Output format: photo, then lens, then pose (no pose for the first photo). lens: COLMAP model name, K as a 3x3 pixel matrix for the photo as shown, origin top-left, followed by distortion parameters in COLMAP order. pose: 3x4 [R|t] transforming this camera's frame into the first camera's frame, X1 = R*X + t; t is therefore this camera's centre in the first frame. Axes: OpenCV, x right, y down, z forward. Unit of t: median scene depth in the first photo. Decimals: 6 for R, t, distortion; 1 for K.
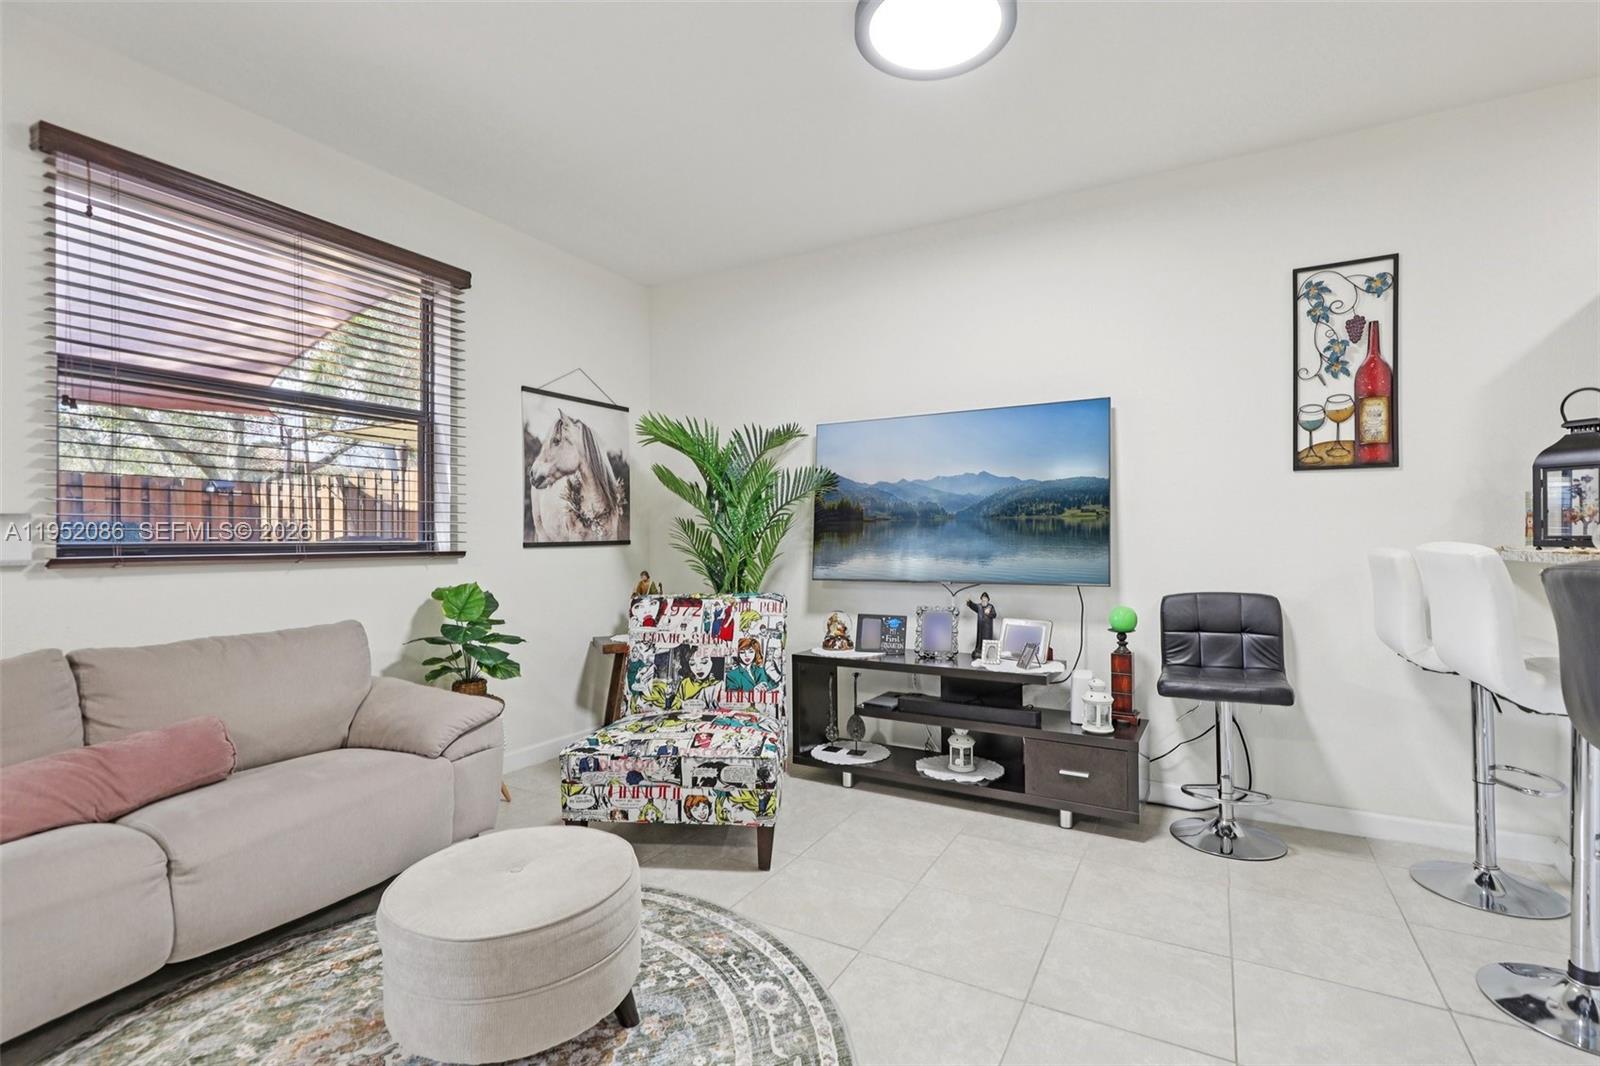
lens RADIAL K [[728.3, 0, 803.4], [0, 728.3, 534.1], [0, 0, 1]] dist [0.004177, -0.001389]
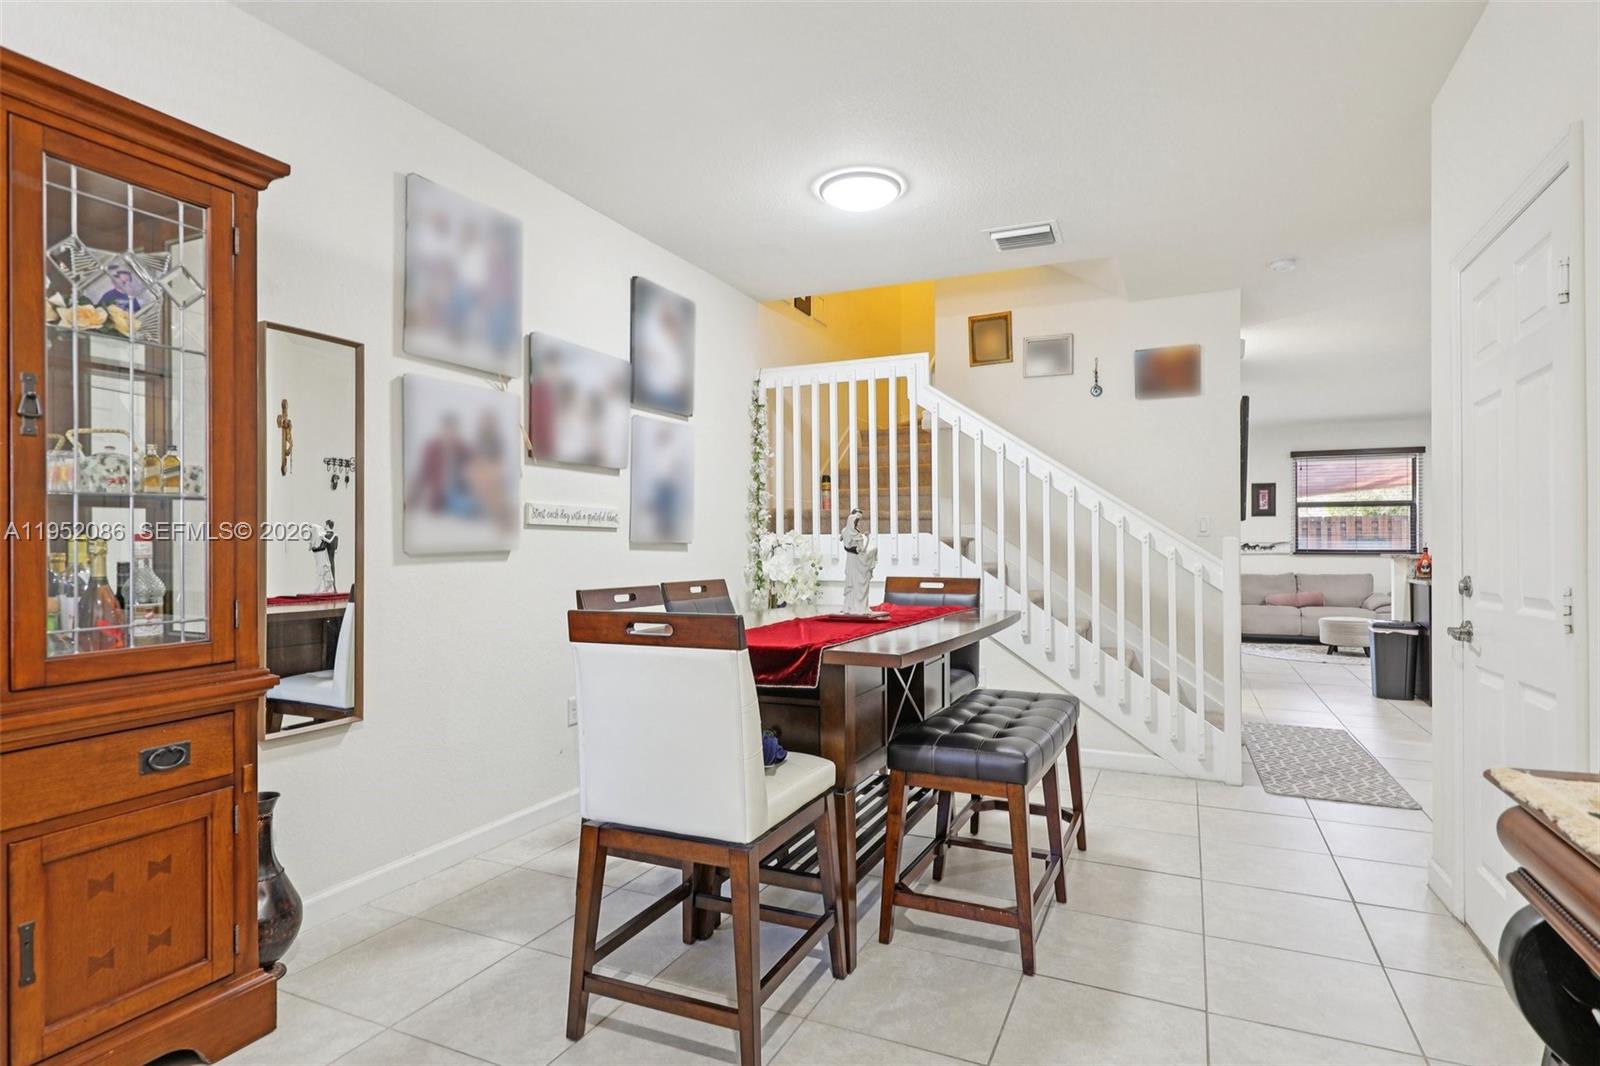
lens RADIAL K [[841.0, 0, 802.4], [0, 841.0, 543.5], [0, 0, 1]] dist [0.004369, 0.000383]
pose [[0.083995, 0.000356, -0.996466, 2.626652], [0.004919, 0.999988, 0.000772, -0.027196], [0.996454, -0.004966, 0.083992, -1.646205]]
